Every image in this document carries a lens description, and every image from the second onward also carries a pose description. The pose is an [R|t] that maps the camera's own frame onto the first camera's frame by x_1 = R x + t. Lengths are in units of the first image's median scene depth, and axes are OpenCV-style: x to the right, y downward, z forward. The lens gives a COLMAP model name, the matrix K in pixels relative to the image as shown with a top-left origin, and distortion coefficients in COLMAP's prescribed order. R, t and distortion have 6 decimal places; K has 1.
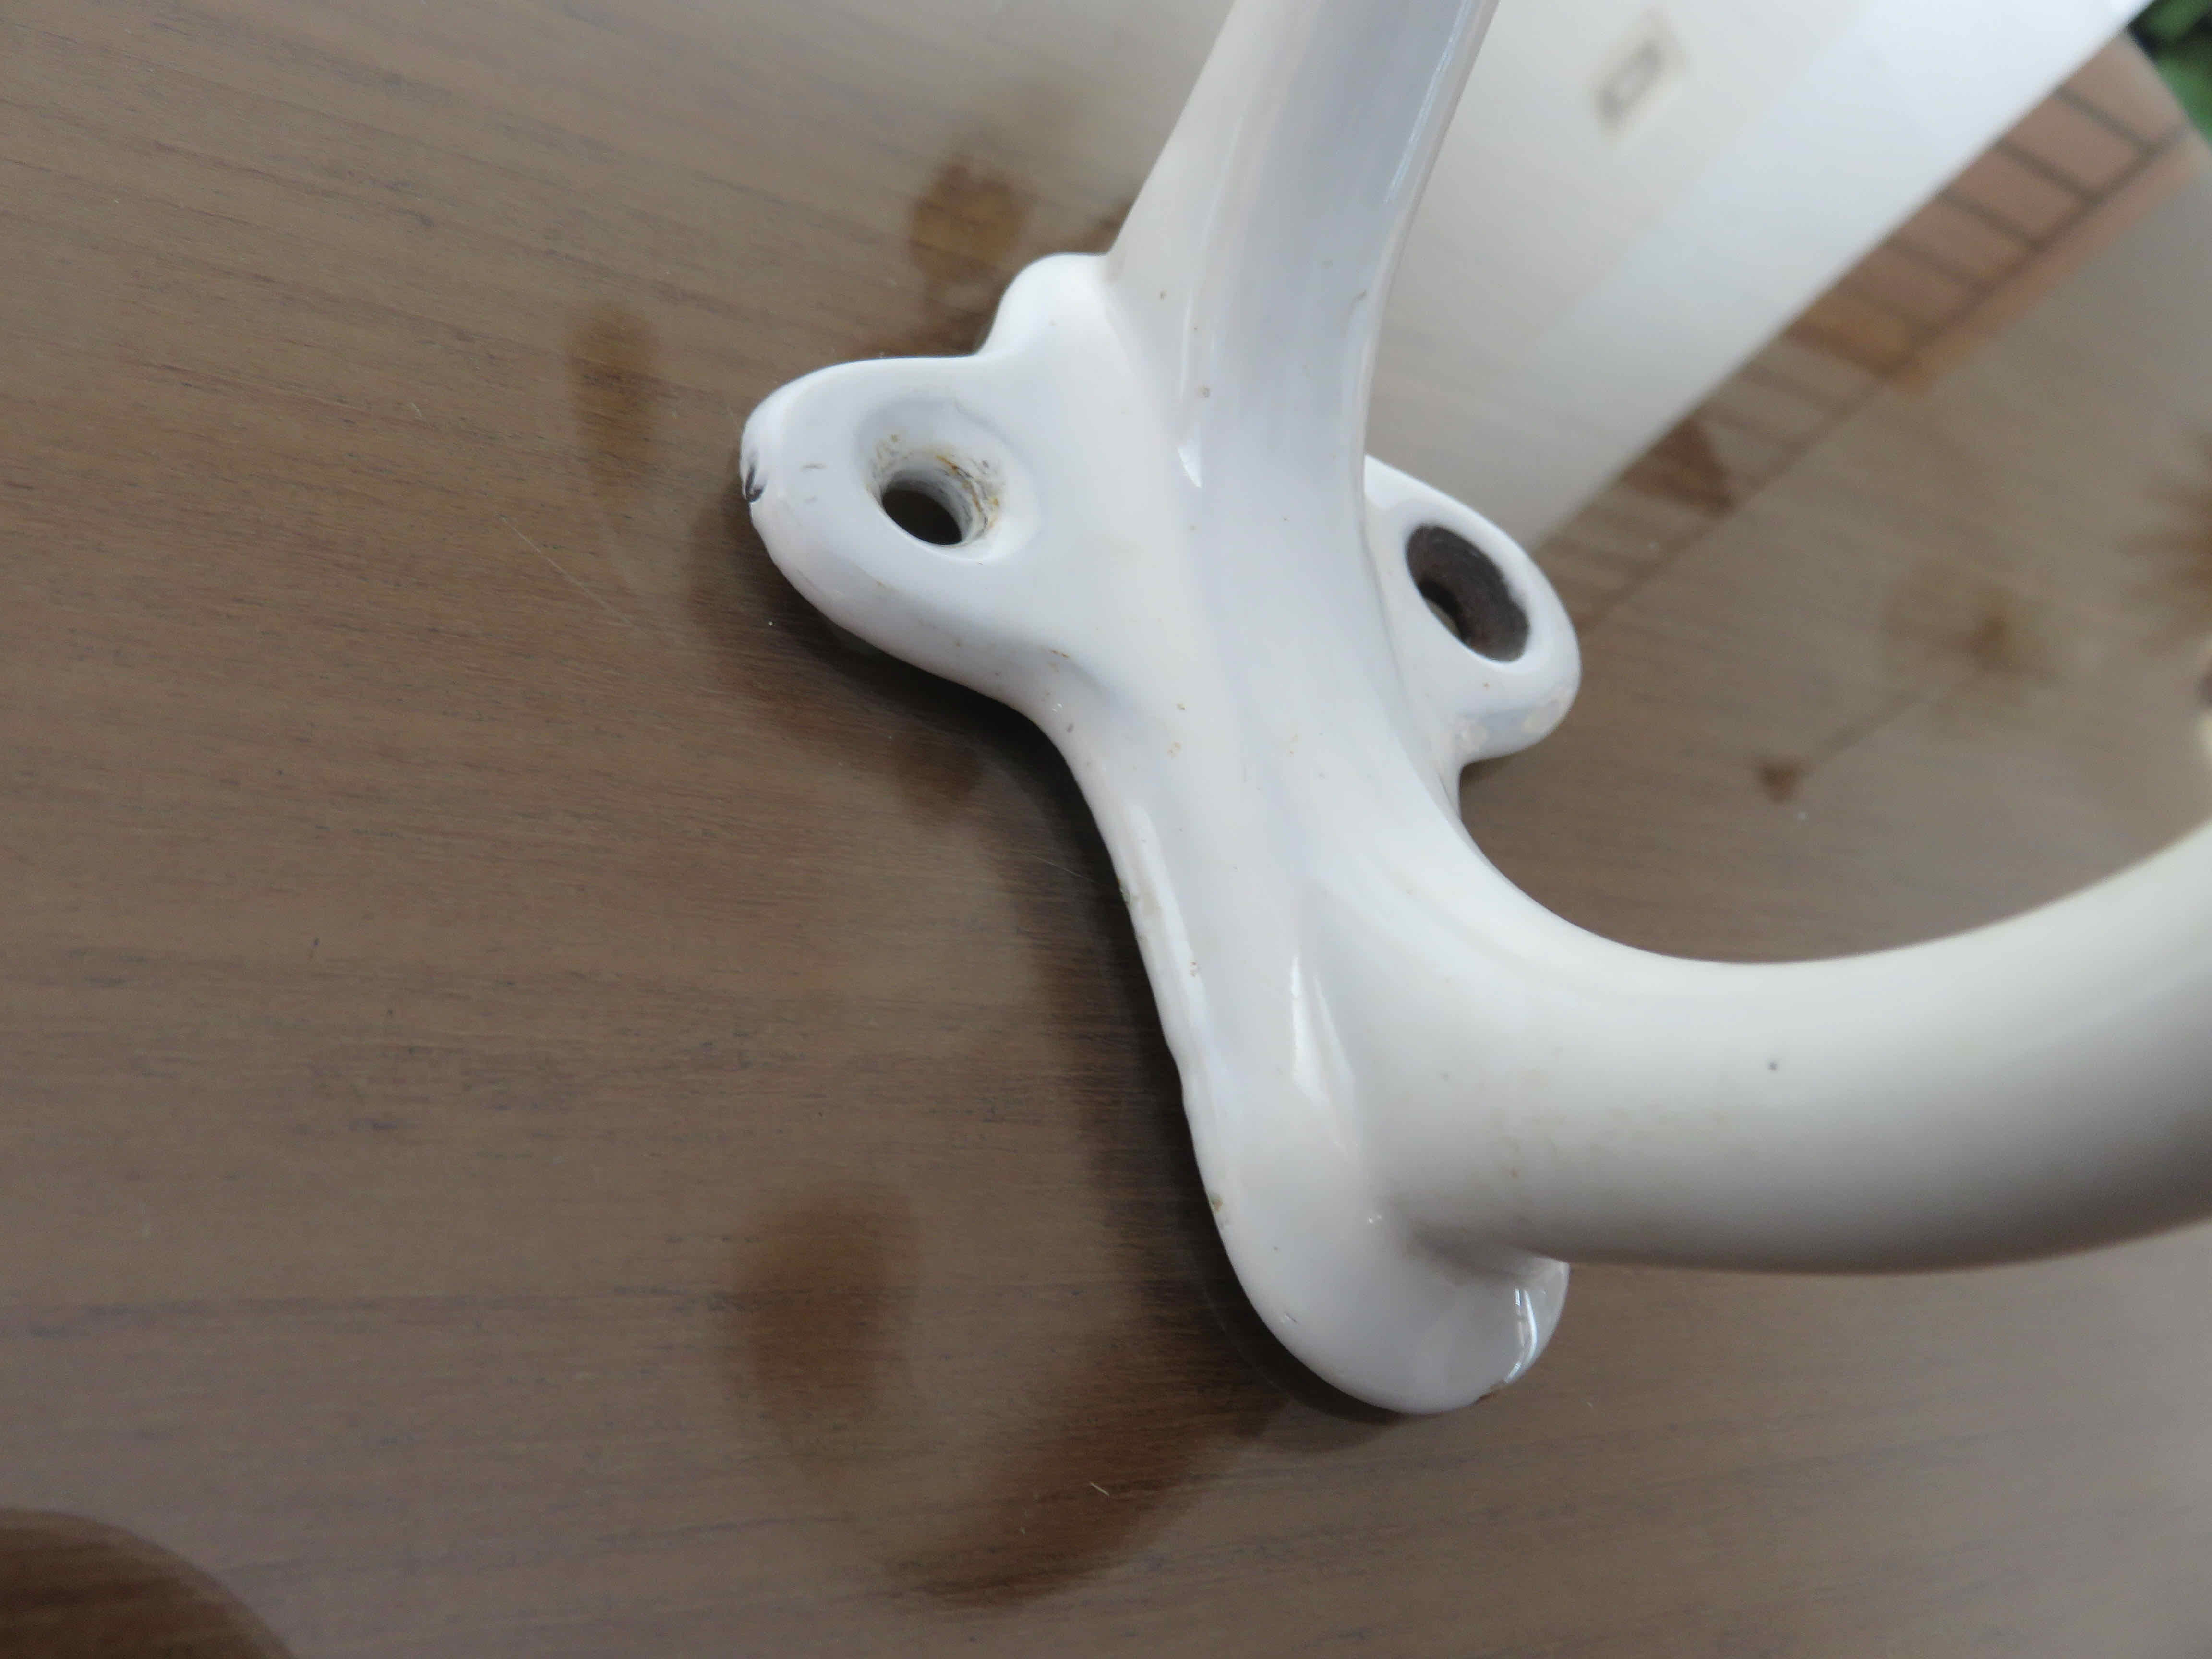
lens RADIAL K [[1663.9, 0, 1106.0], [0, 1663.9, 829.5], [0, 0, 1]] dist [-0.003967, -0.003286]
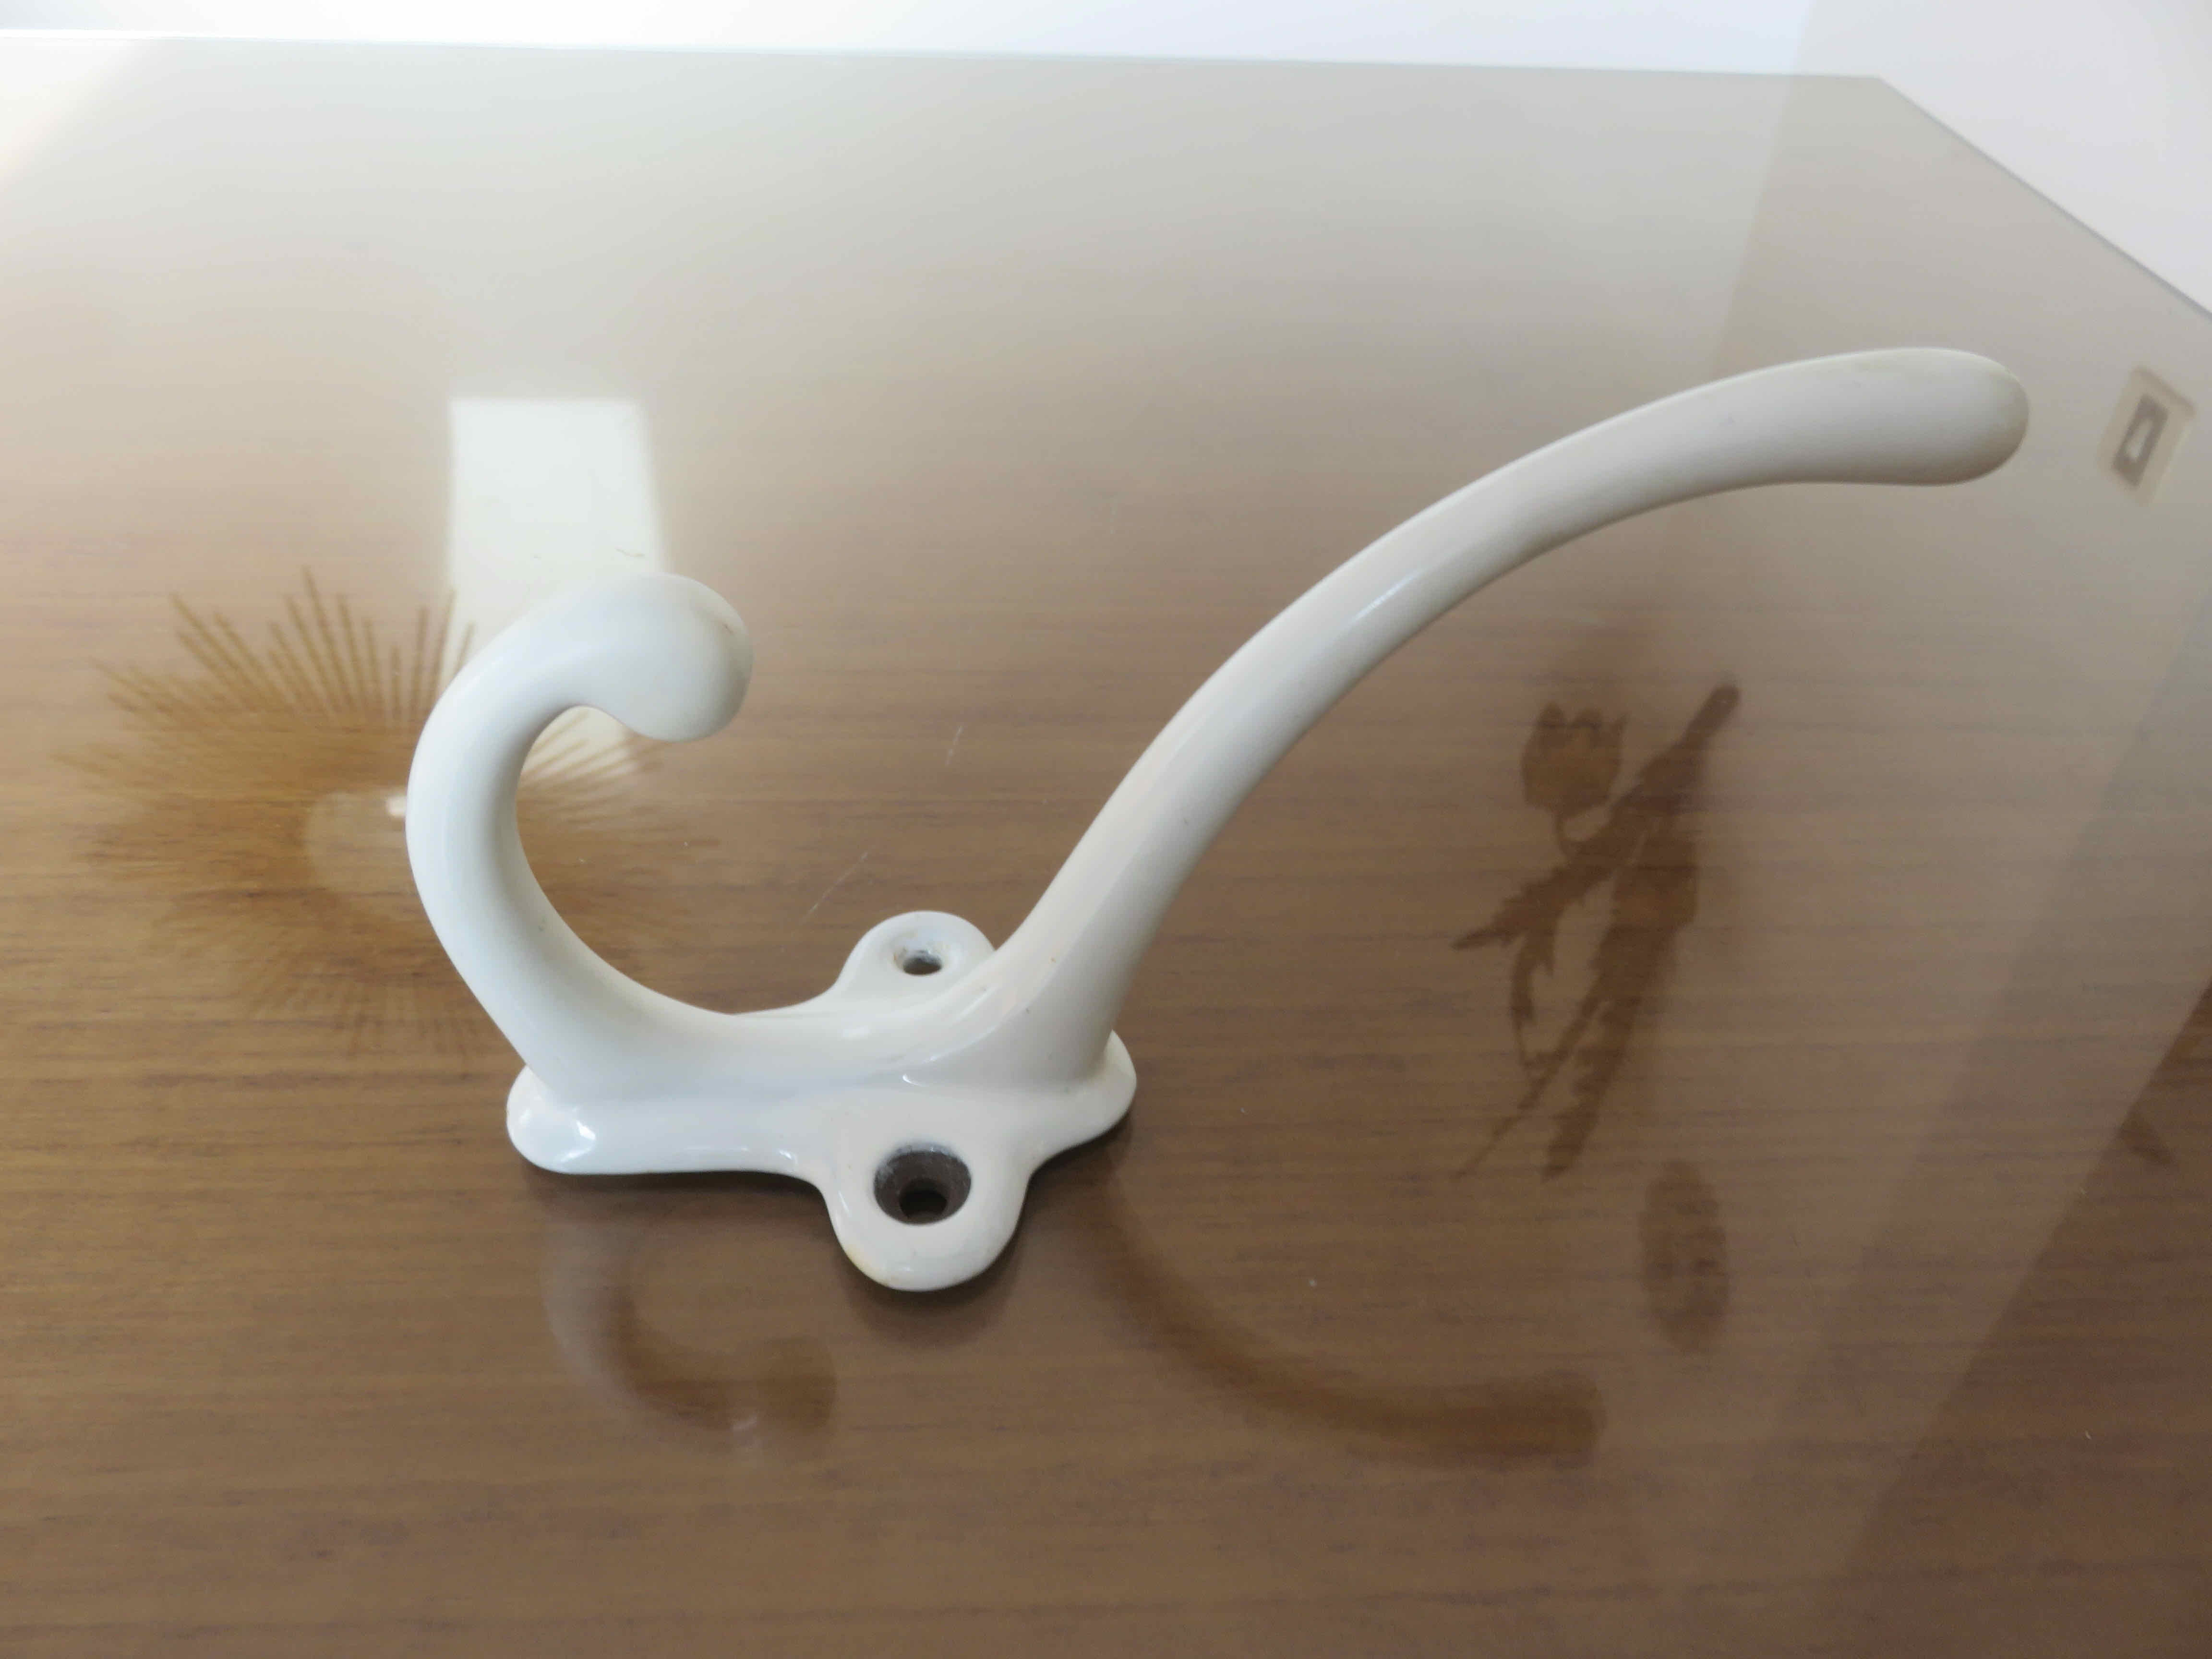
lens RADIAL K [[1663.9, 0, 1106.0], [0, 1663.9, 829.5], [0, 0, 1]] dist [-0.003967, -0.003286]
pose [[0.868766, -0.277829, -0.409947, 1.662946], [0.135391, 0.929516, -0.343030, 0.158270], [0.476356, 0.242510, 0.845147, -0.706922]]
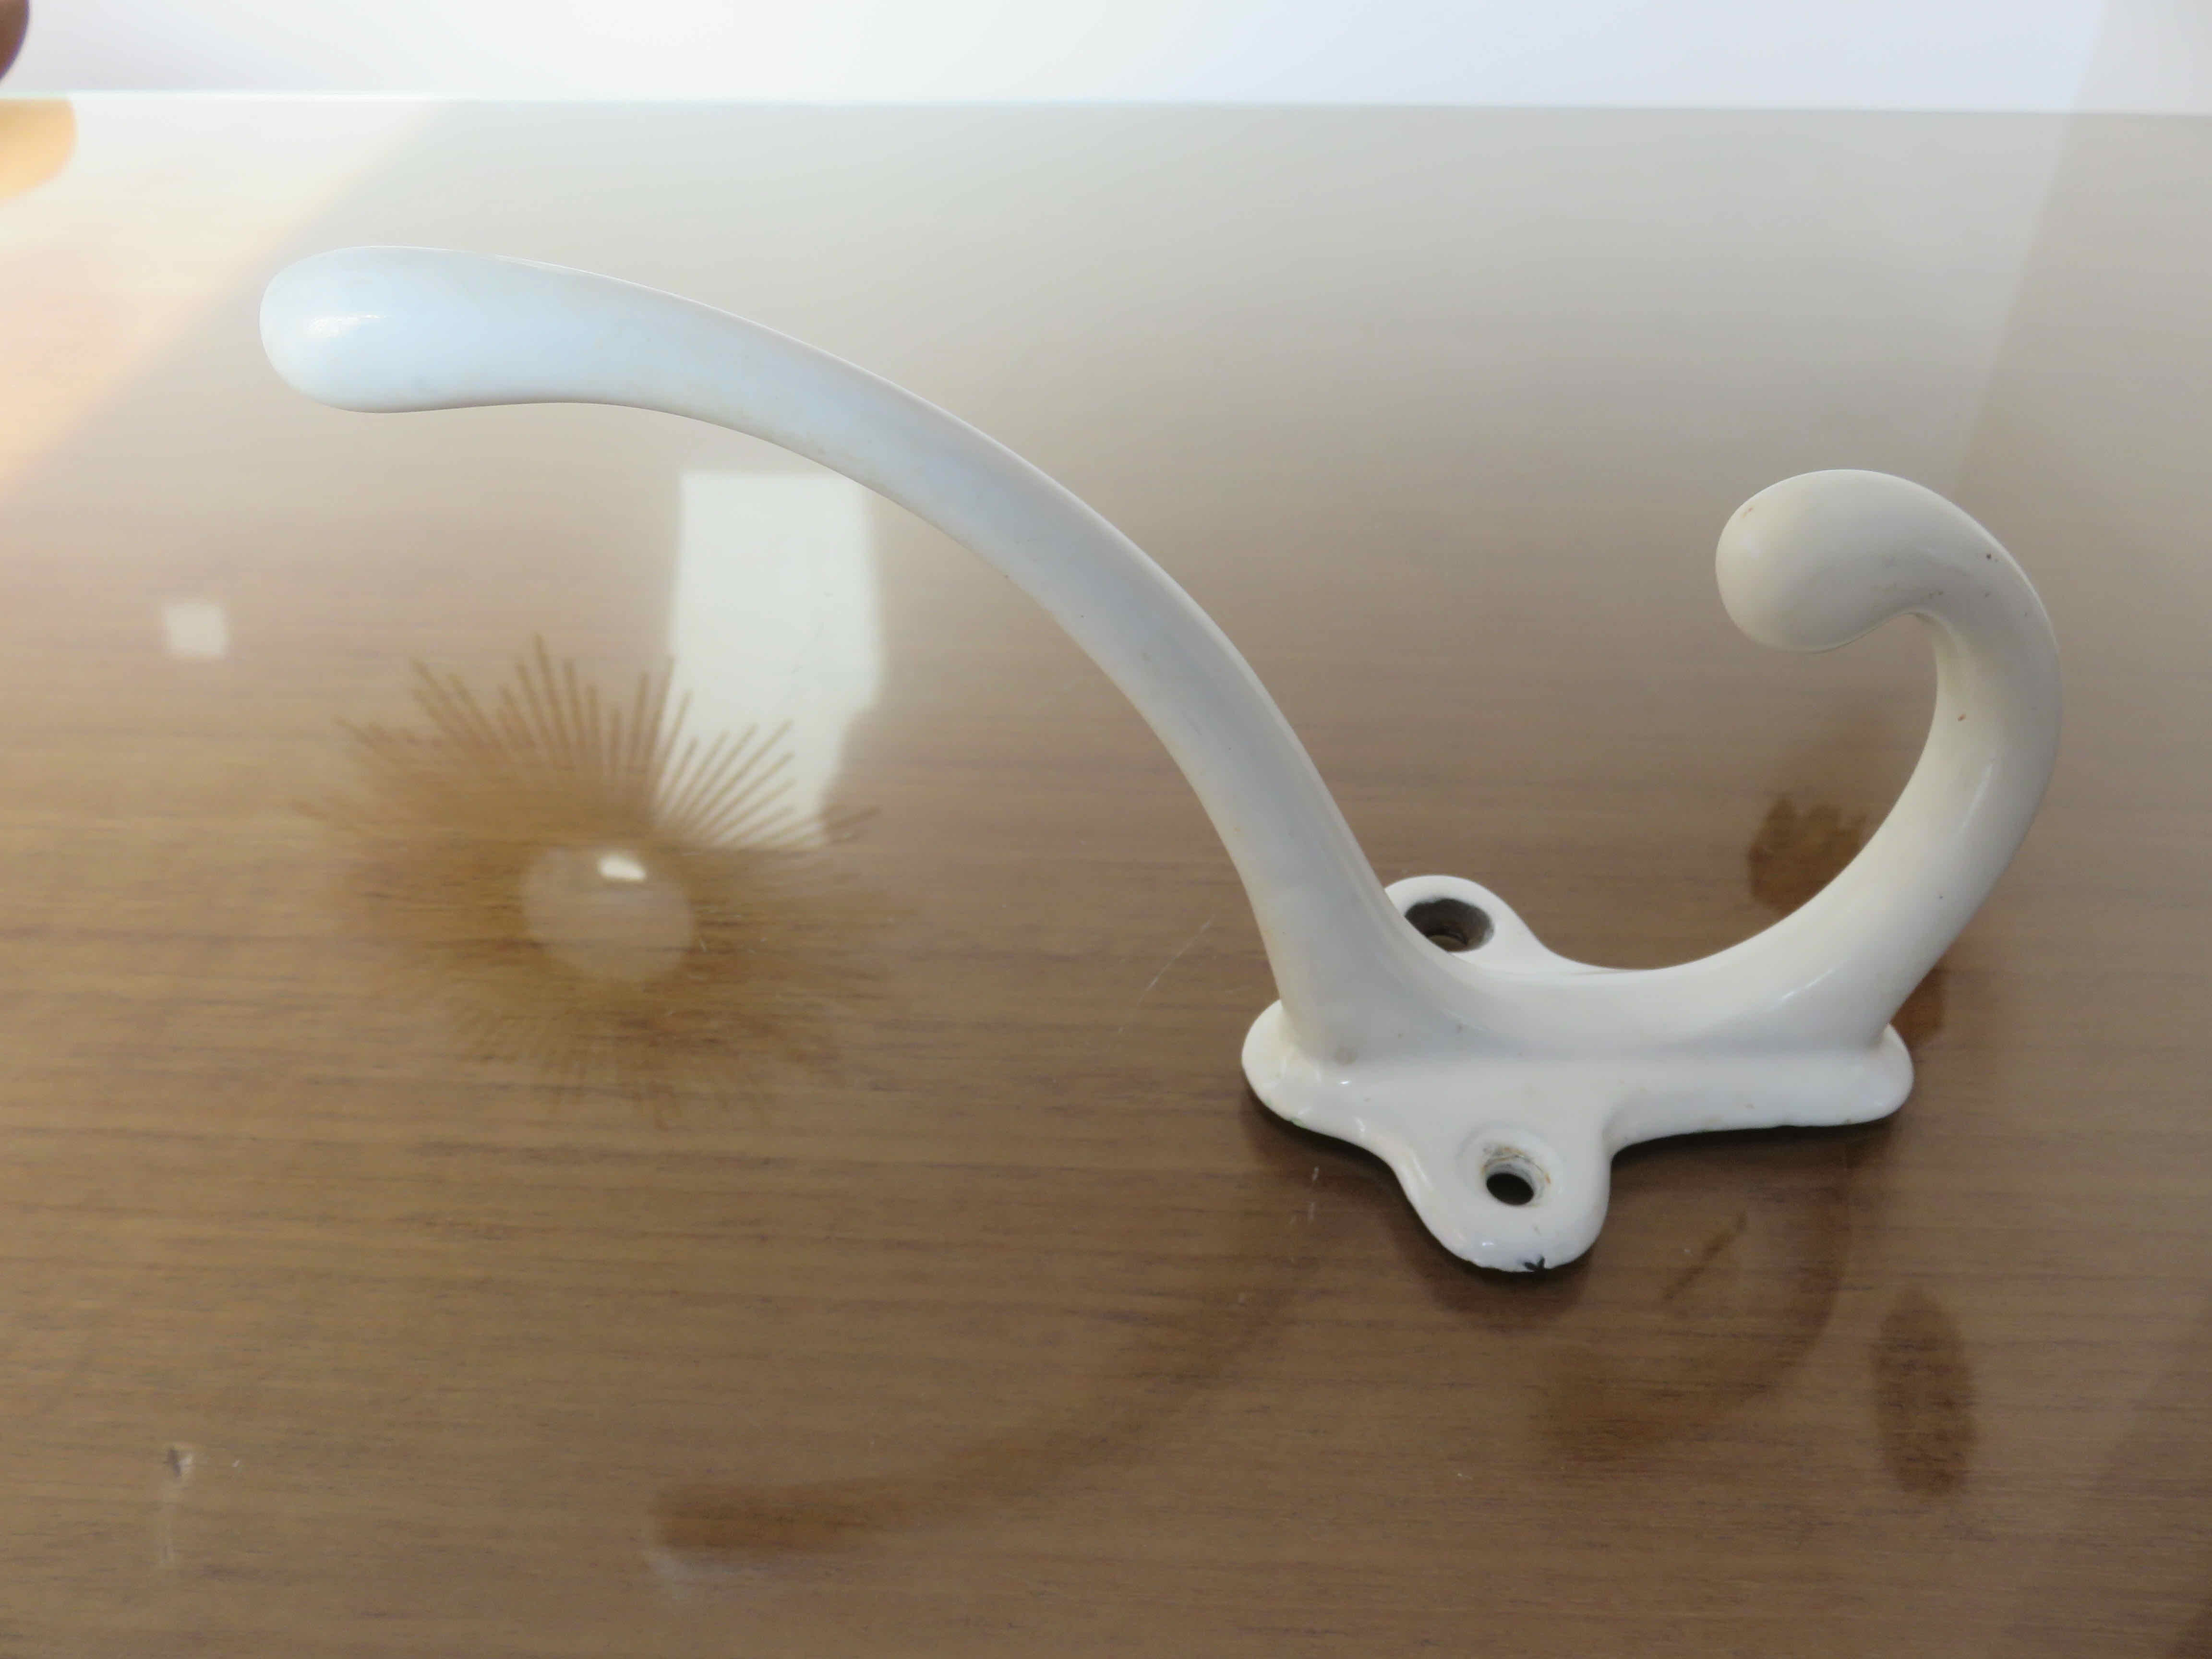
lens RADIAL K [[1655.6, 0, 1106.0], [0, 1655.6, 829.5], [0, 0, 1]] dist [-0.002260, 0.001696]
pose [[0.830431, -0.272326, -0.486028, 1.199515], [0.066133, 0.914408, -0.399356, 0.000827], [0.553182, 0.299495, 0.777362, -0.526154]]
